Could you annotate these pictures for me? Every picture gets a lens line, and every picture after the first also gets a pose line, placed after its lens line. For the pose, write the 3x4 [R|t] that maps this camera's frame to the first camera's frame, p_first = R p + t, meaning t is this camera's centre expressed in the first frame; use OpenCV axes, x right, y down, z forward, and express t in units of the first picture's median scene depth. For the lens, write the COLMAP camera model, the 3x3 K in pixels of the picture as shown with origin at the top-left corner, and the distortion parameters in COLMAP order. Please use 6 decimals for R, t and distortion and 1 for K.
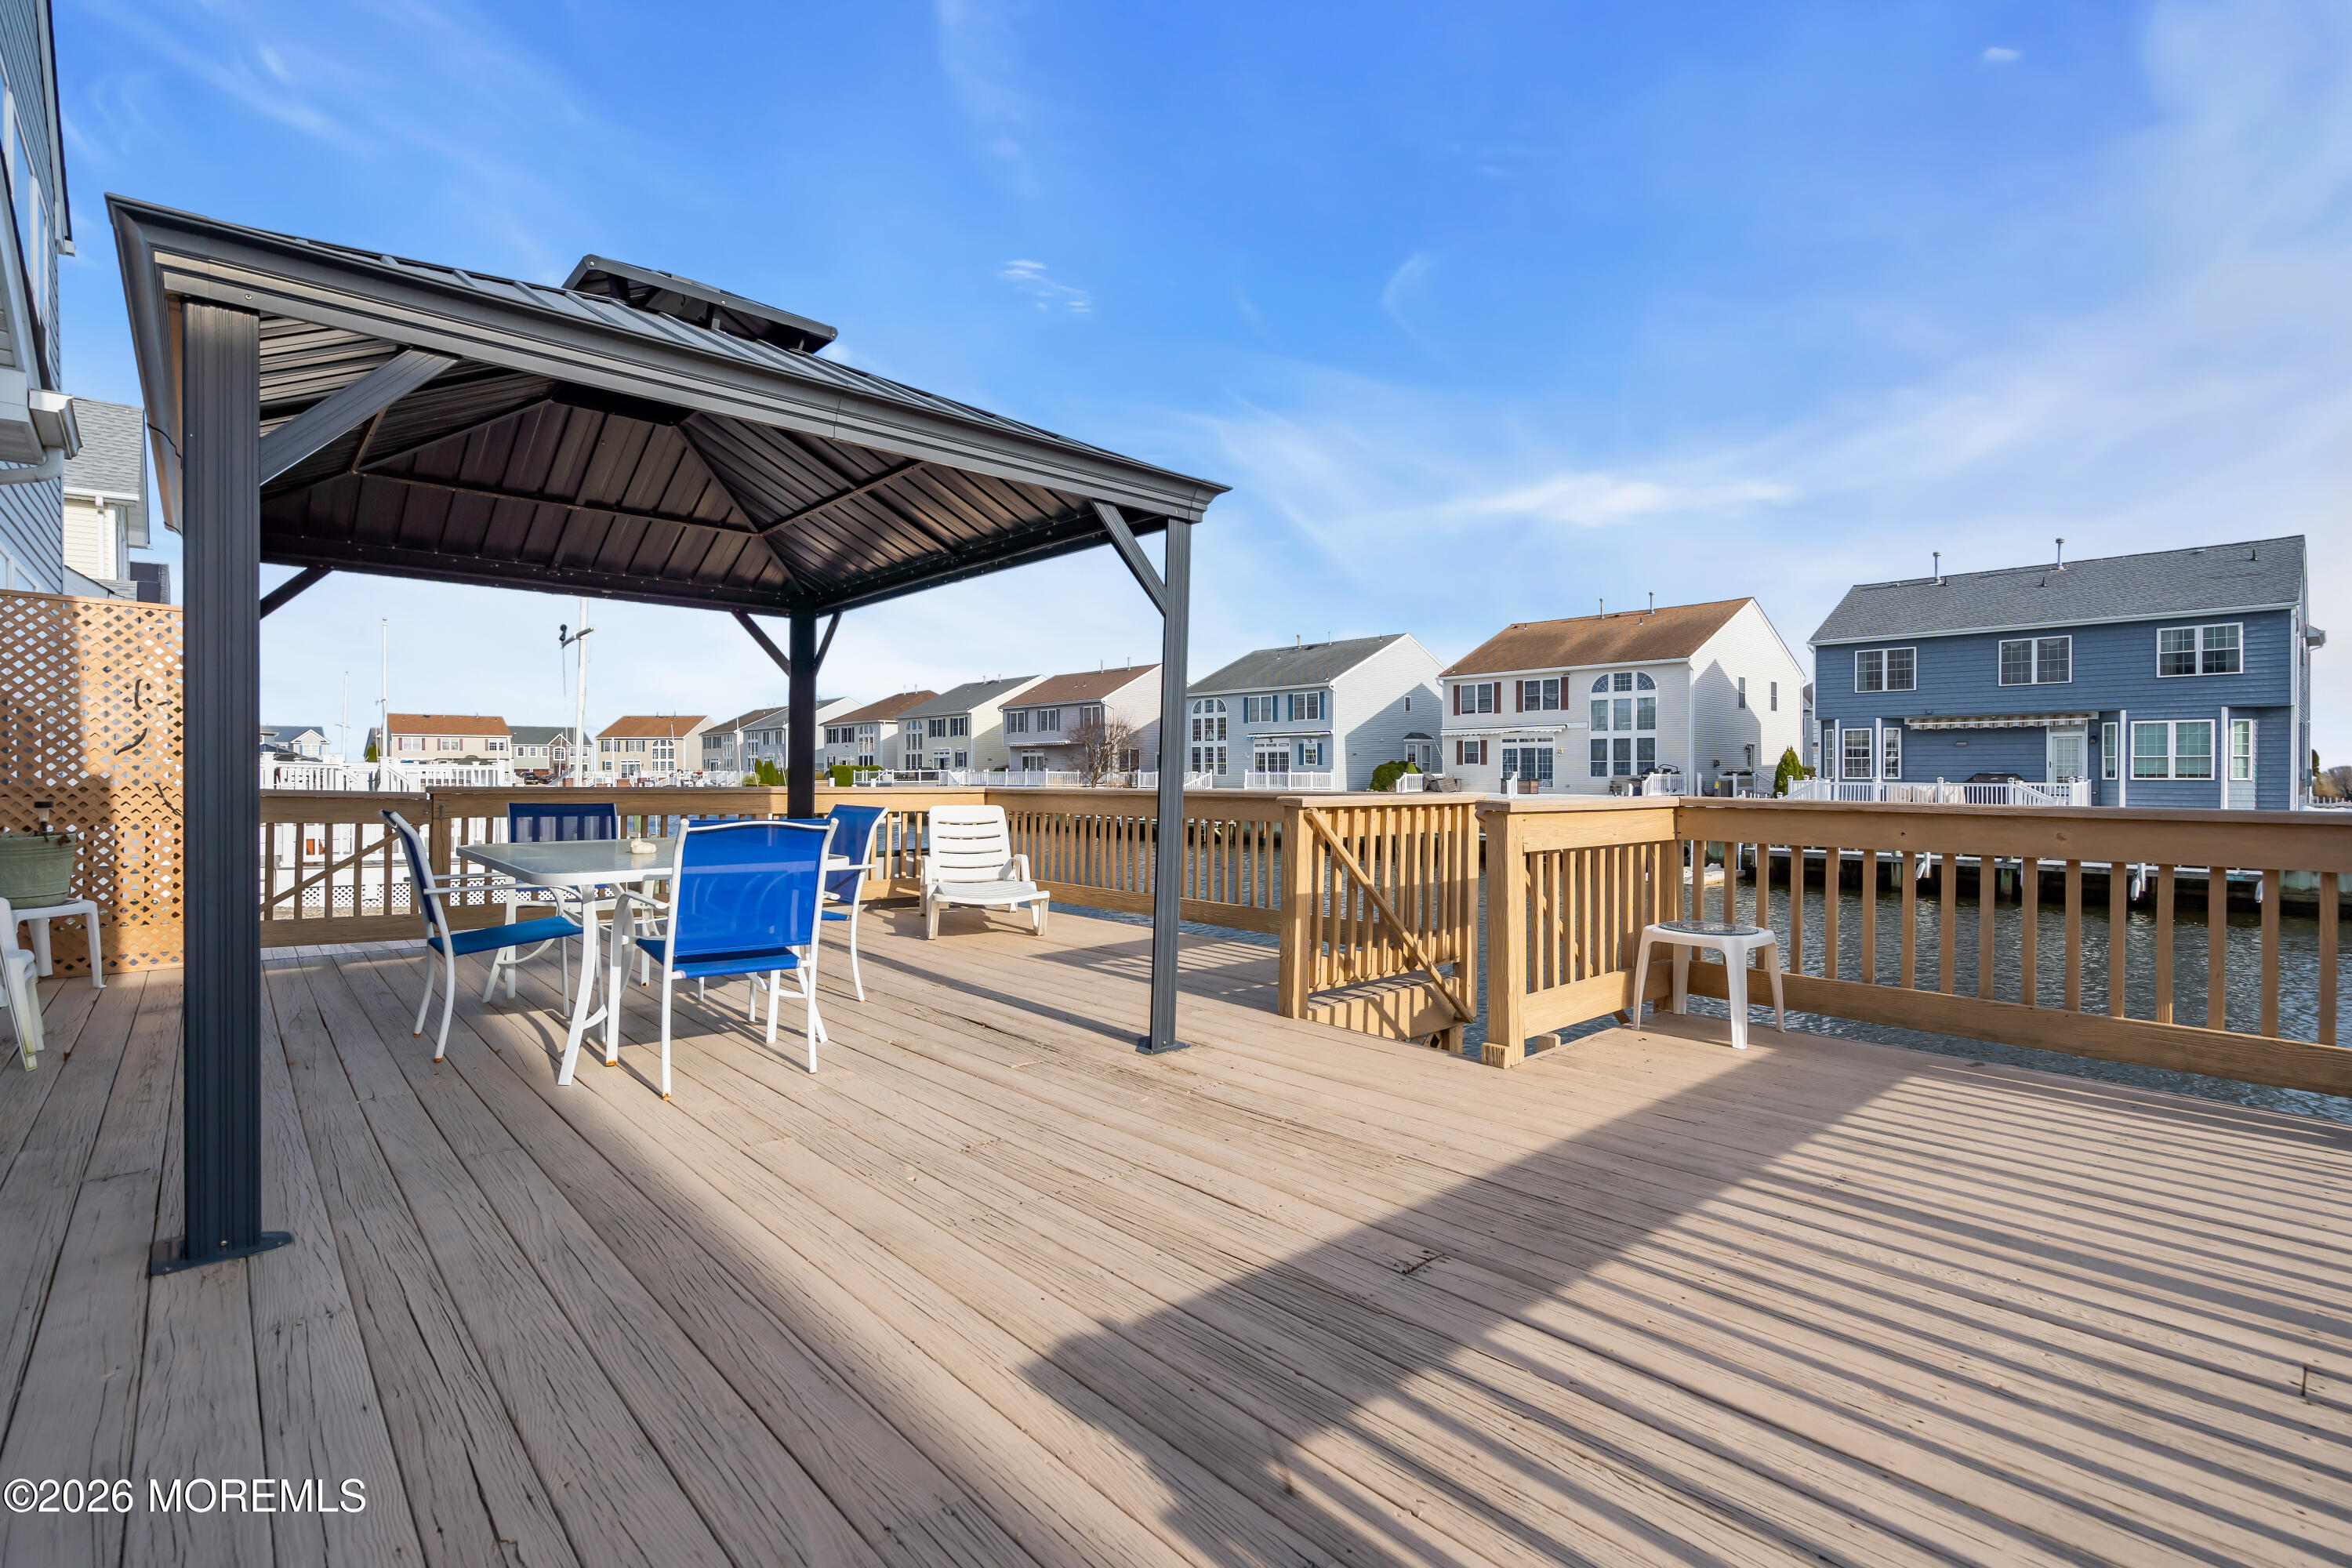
lens RADIAL K [[1072.8, 0, 1169.4], [0, 1072.8, 780.1], [0, 0, 1]] dist [-0.000845, 0.000448]
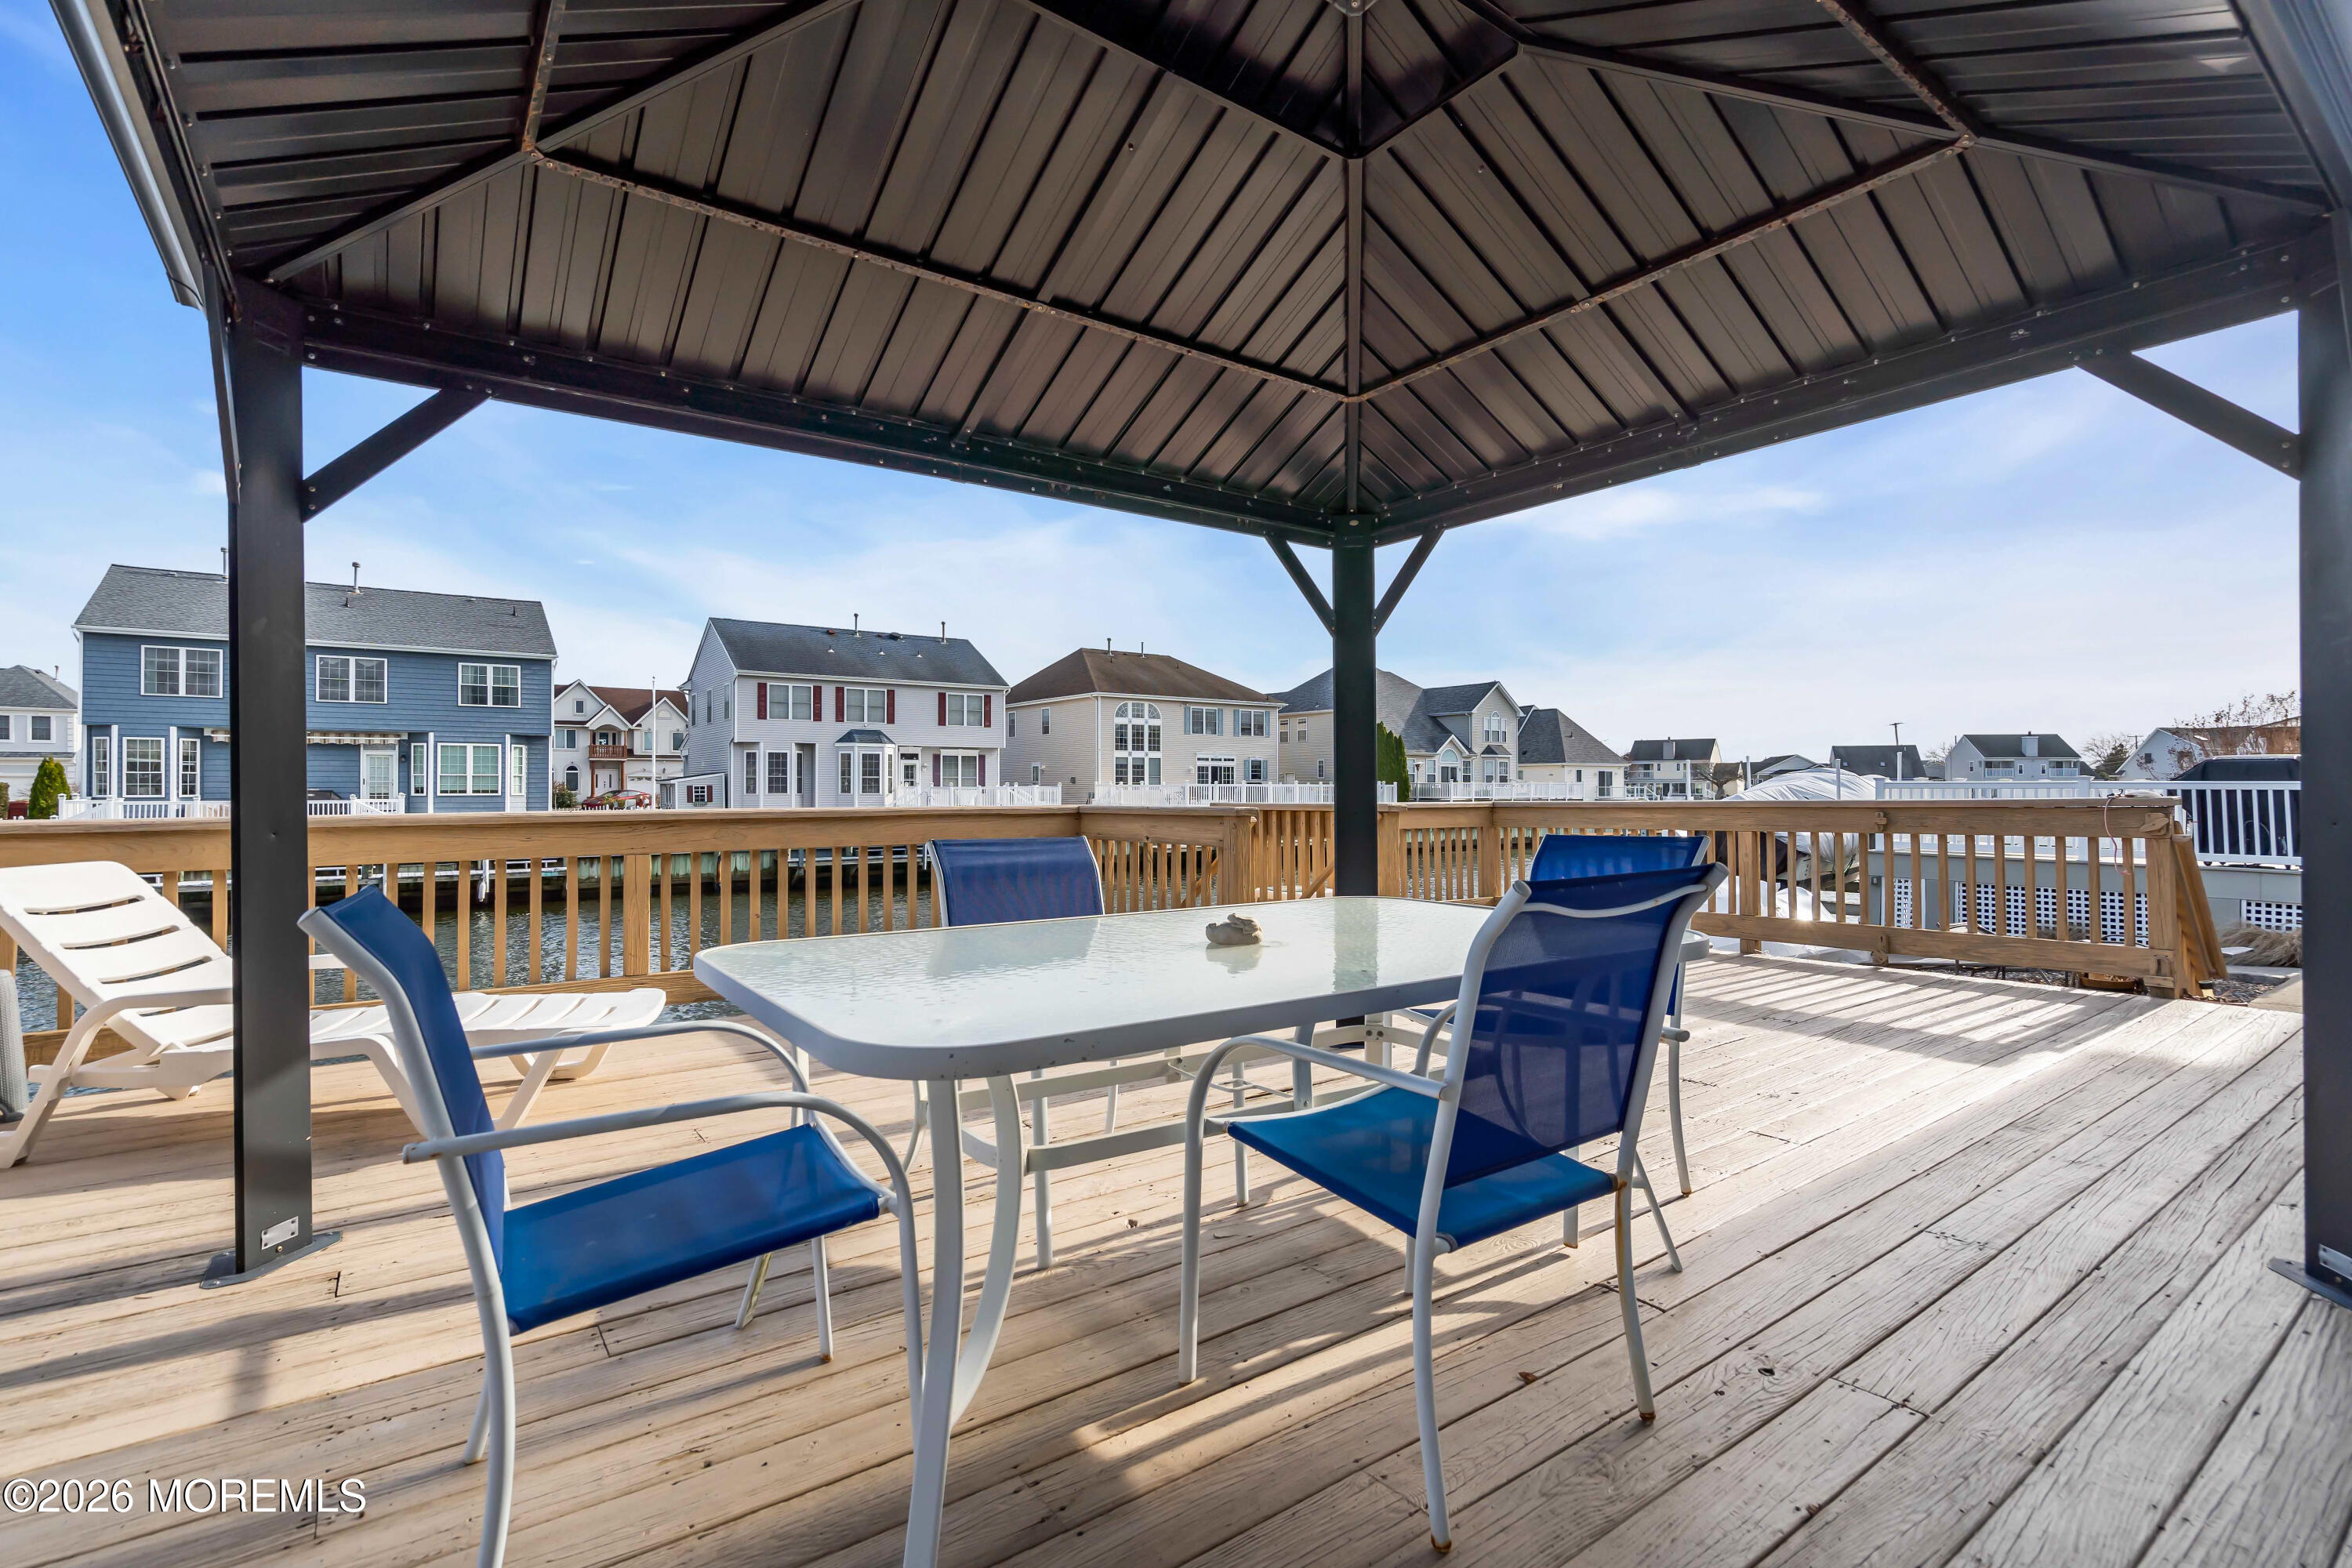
lens RADIAL K [[1072.8, 0, 1169.4], [0, 1072.8, 780.1], [0, 0, 1]] dist [-0.000845, 0.000448]
pose [[0.104484, 0.006818, 0.994503, -0.115122], [0.009513, 0.999924, -0.007854, -0.000259], [-0.994481, 0.010281, 0.104411, 0.115084]]
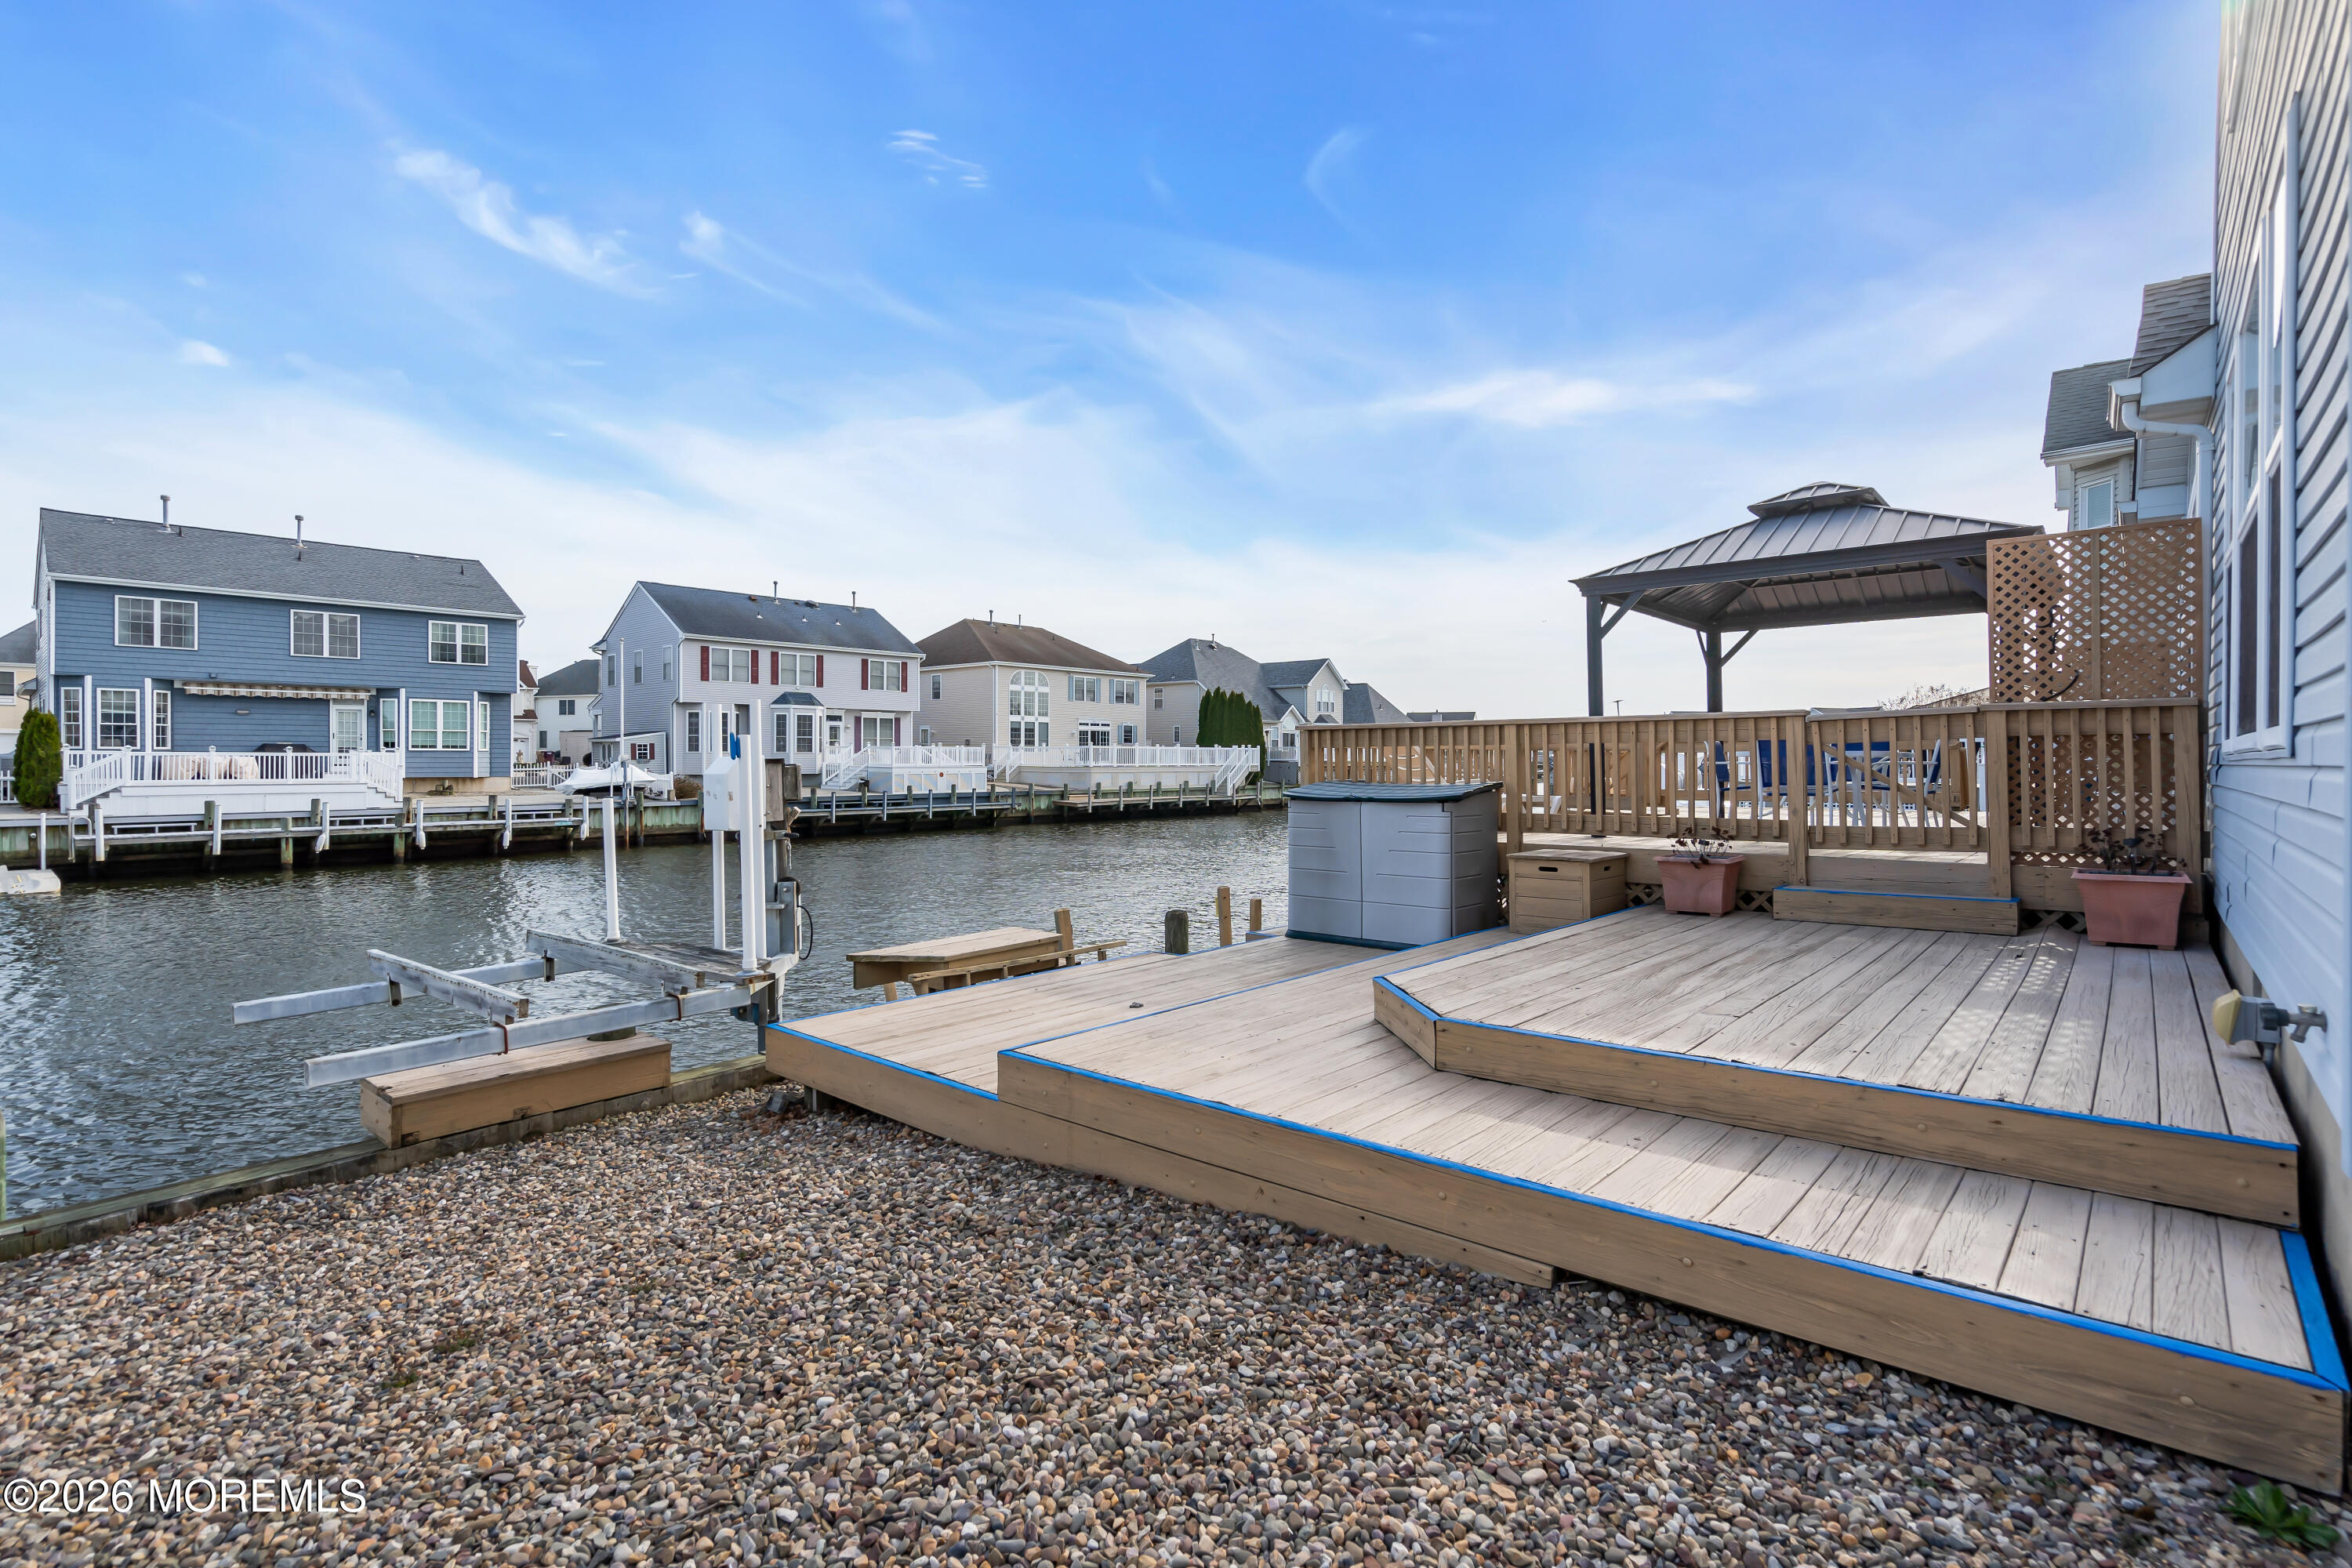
lens RADIAL K [[1077.6, 0, 1139.3], [0, 1077.6, 764.1], [0, 0, 1]] dist [0.011780, 0.000190]
pose [[-0.090798, -0.009054, 0.995828, -0.281680], [0.003809, 0.999948, 0.009439, 0.005862], [-0.995862, 0.004650, -0.090759, 0.296062]]
